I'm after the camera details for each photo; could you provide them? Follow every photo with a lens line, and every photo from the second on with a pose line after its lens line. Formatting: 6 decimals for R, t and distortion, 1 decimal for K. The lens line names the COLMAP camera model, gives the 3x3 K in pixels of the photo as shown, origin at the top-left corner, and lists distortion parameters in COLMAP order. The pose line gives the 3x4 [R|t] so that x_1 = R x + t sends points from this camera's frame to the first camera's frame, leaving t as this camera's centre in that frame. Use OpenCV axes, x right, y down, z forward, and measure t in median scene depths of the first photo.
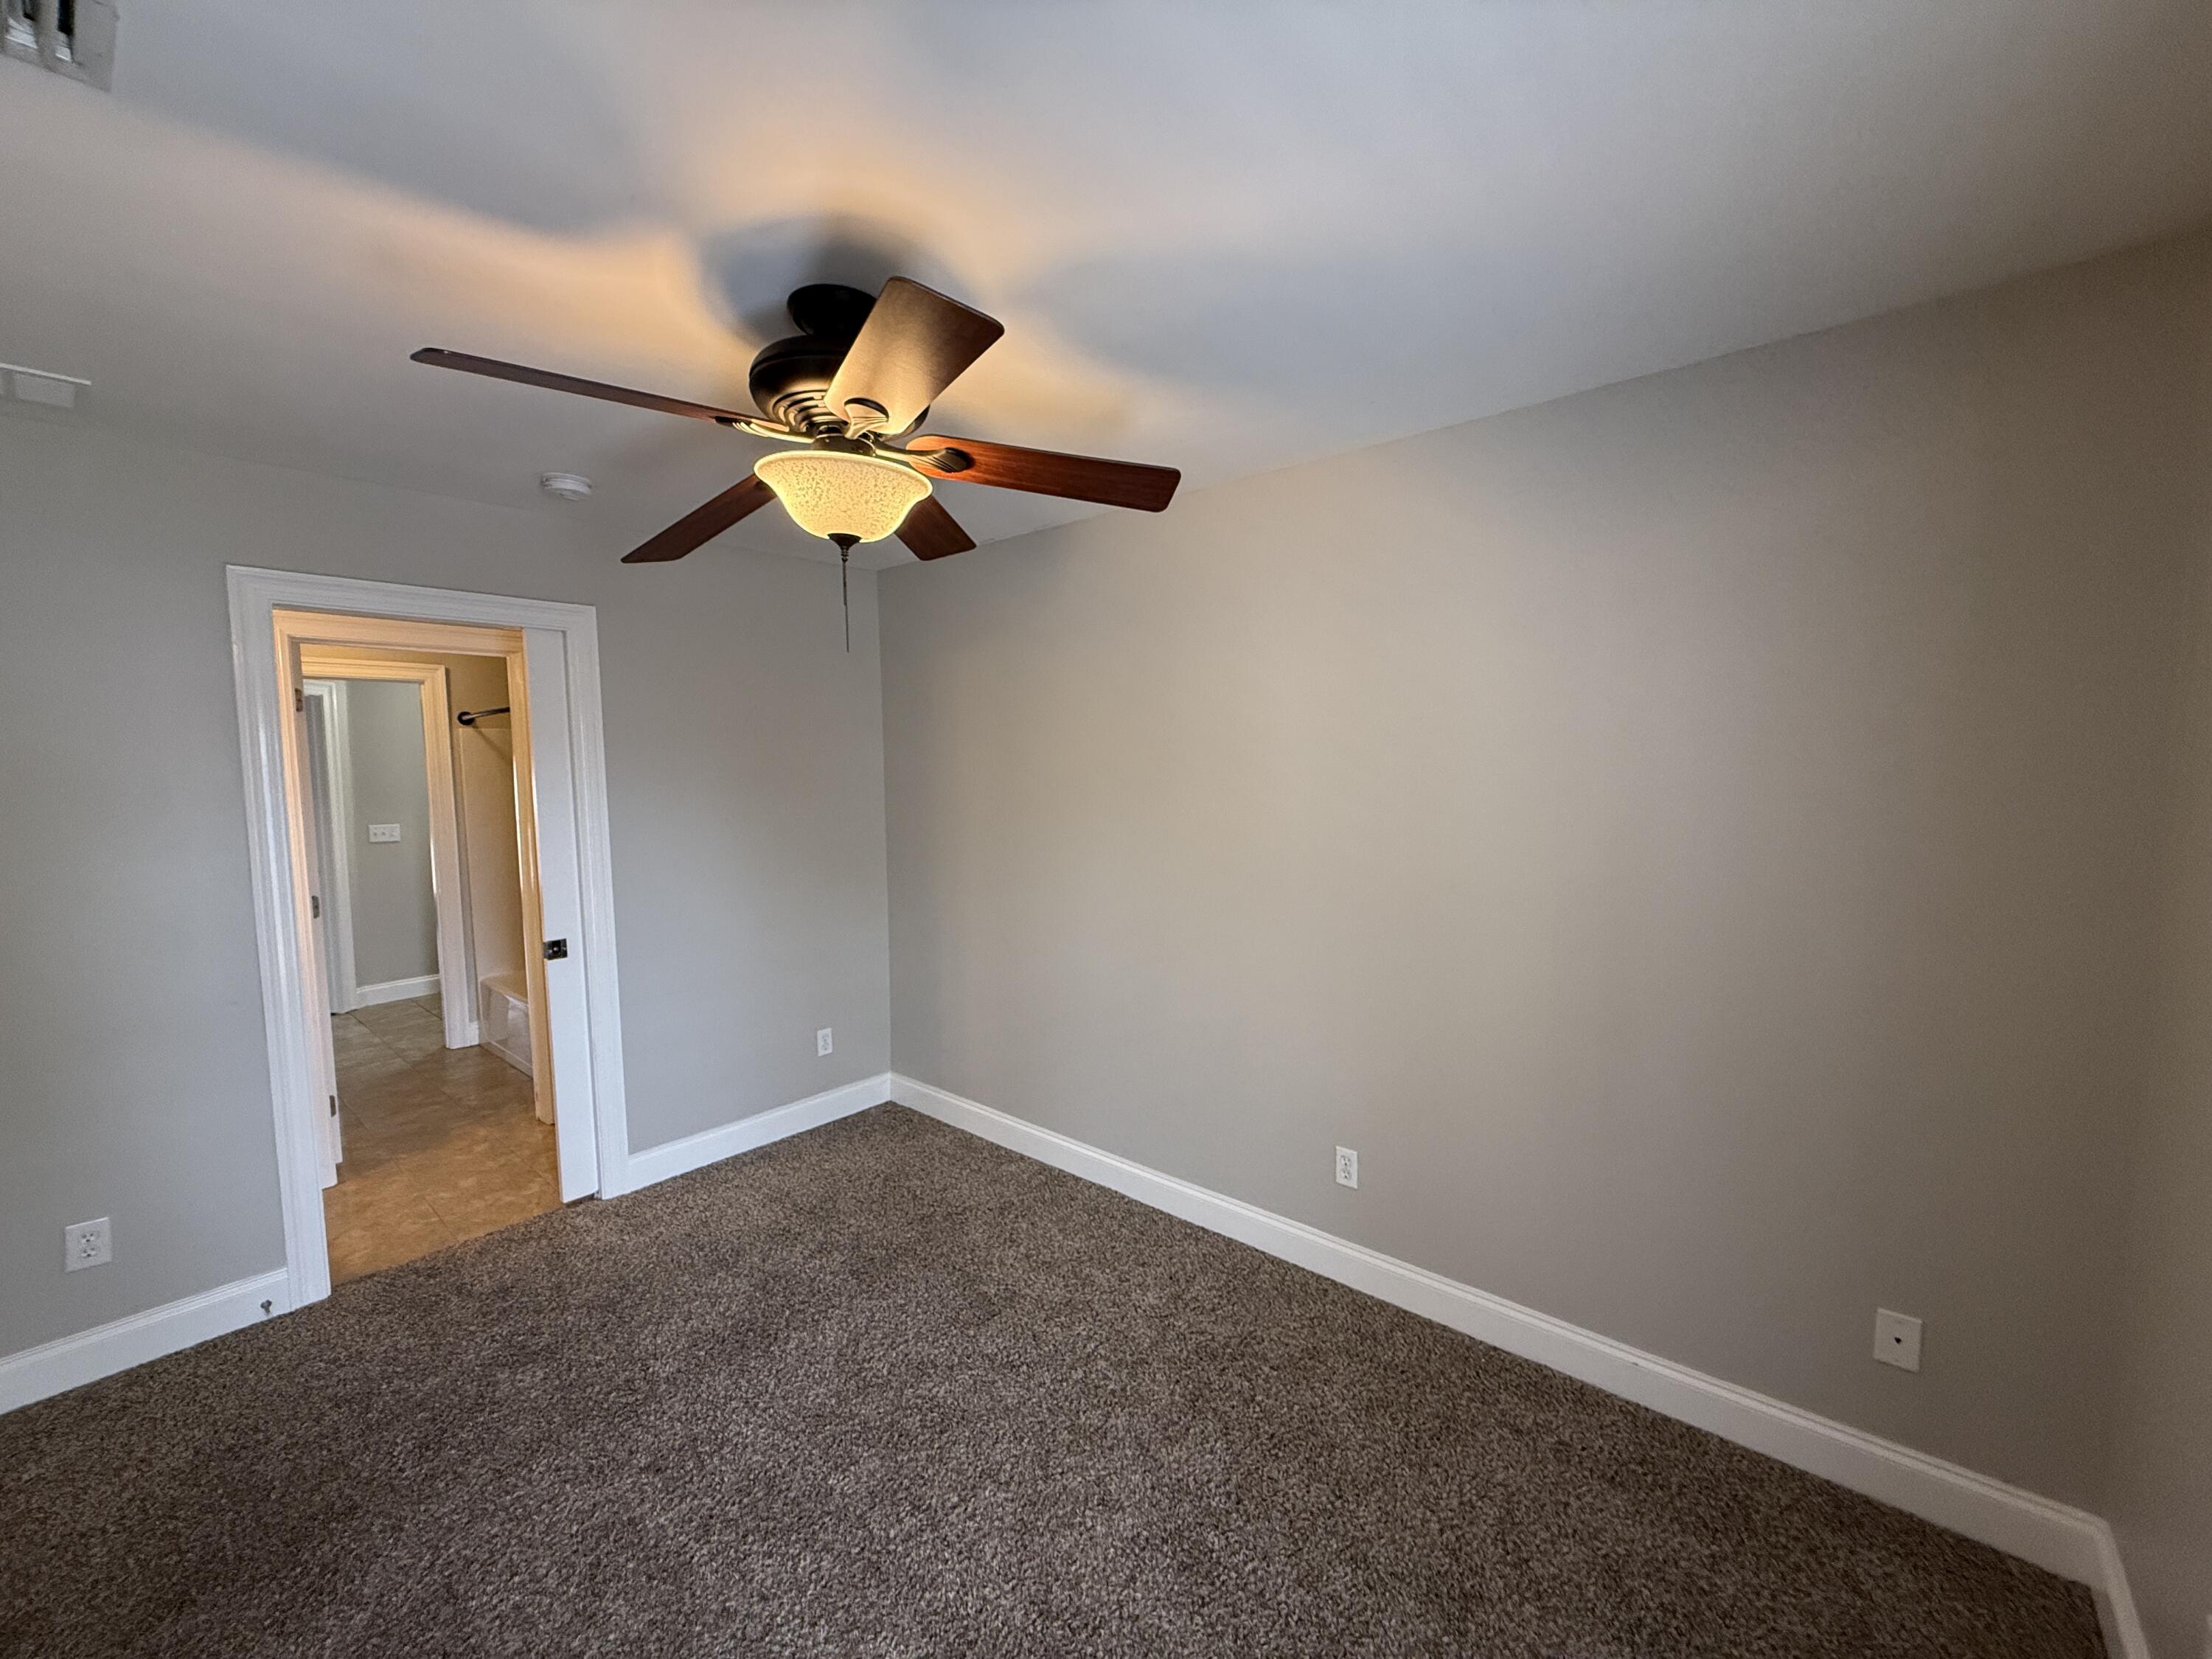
lens RADIAL K [[877.3, 0, 1095.6], [0, 877.3, 828.2], [0, 0, 1]] dist [-0.002998, 0.000082]
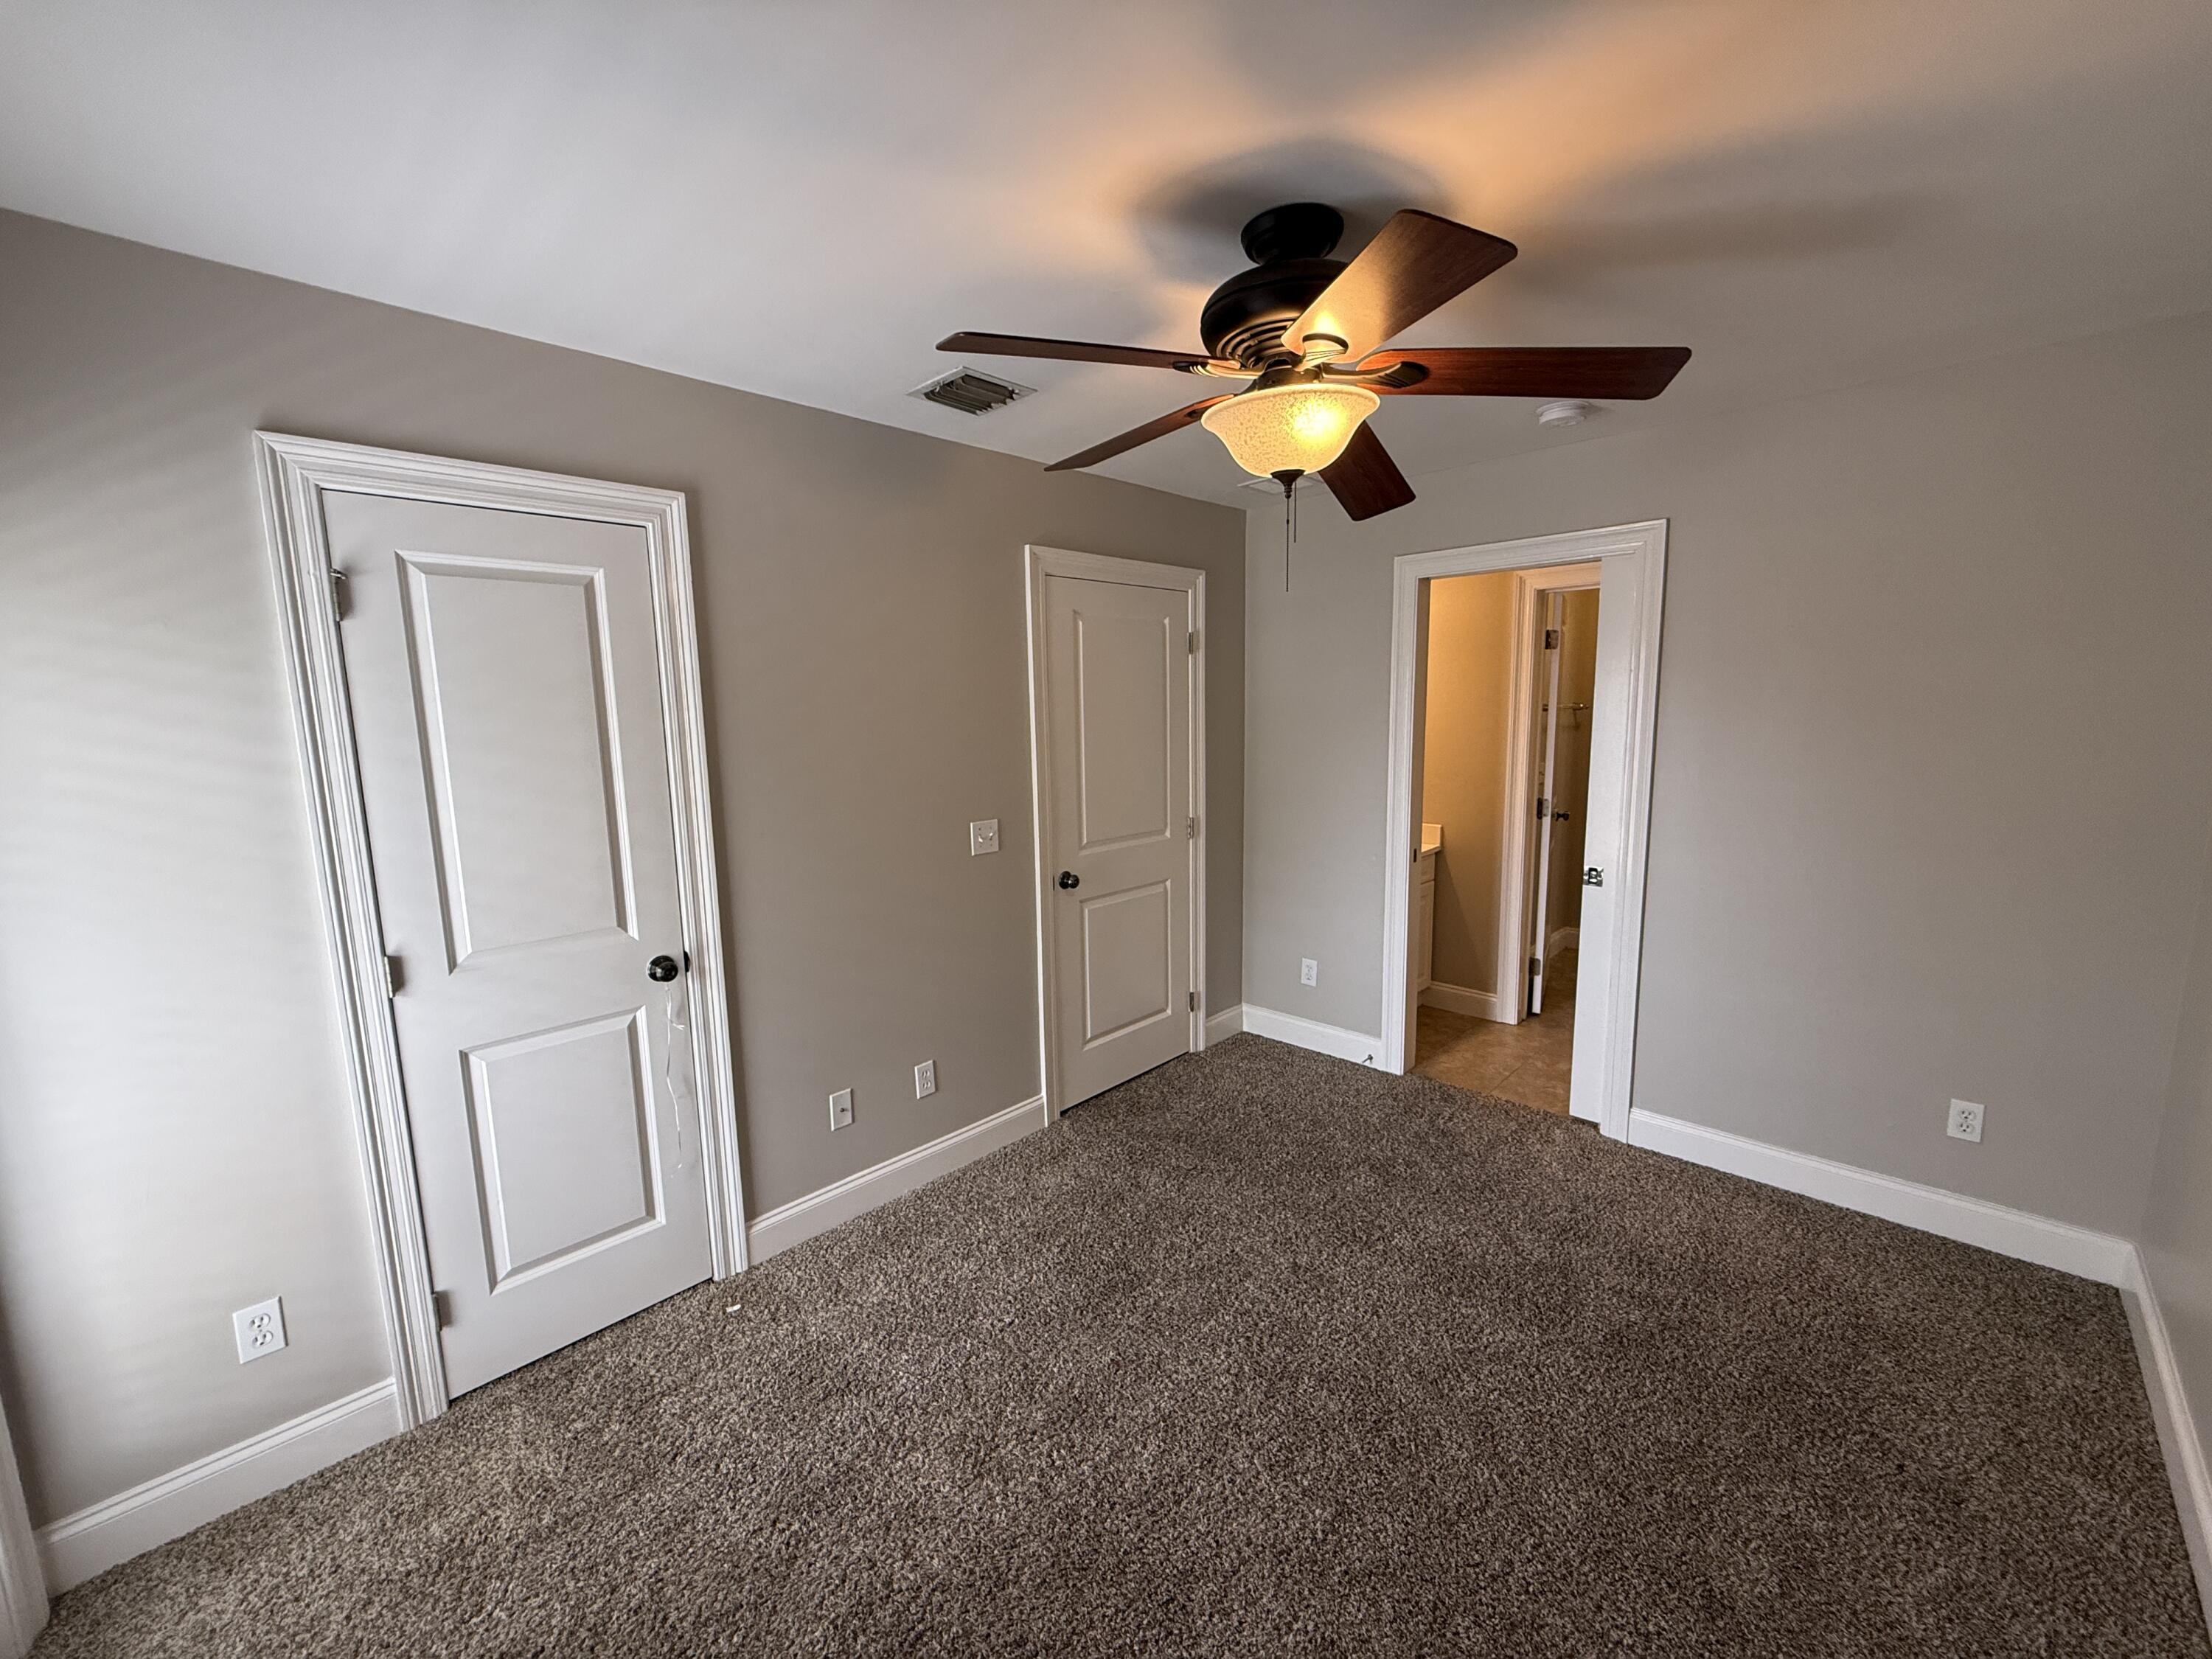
lens RADIAL K [[877.3, 0, 1096.2], [0, 877.3, 828.5], [0, 0, 1]] dist [-0.002998, 0.000082]
pose [[-0.046047, 0.155918, -0.986696, 0.451972], [-0.057604, 0.985686, 0.158446, -0.049700], [0.997277, 0.064134, -0.036406, 0.505171]]
